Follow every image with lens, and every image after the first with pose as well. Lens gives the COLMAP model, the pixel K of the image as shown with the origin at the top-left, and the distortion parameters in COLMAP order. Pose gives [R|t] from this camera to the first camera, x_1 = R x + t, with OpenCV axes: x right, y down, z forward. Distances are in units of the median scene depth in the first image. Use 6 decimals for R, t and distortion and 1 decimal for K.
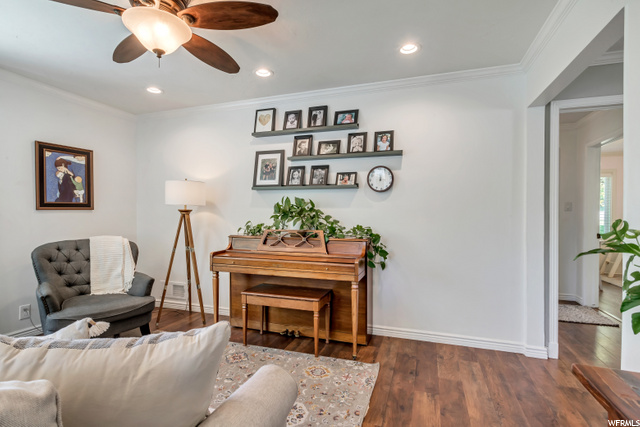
lens RADIAL K [[307.4, 0, 321.6], [0, 307.4, 214.7], [0, 0, 1]] dist [0.010386, -0.003361]
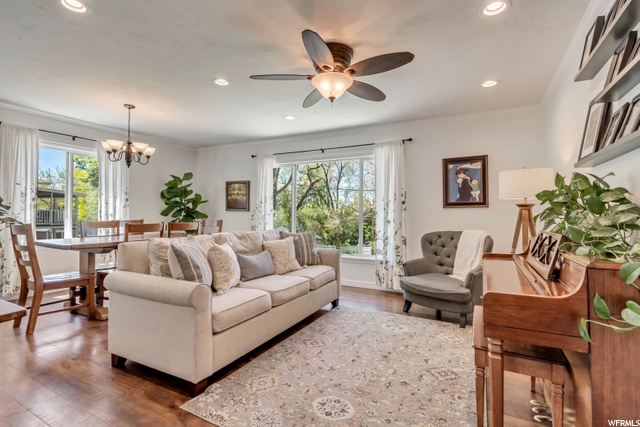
lens RADIAL K [[307.4, 0, 323.2], [0, 307.4, 209.9], [0, 0, 1]] dist [0.010386, -0.003361]
pose [[-0.156706, -0.021084, -0.987420, 0.504309], [-0.010830, 0.999749, -0.019628, 0.024622], [0.987586, 0.007618, -0.156895, 0.642417]]
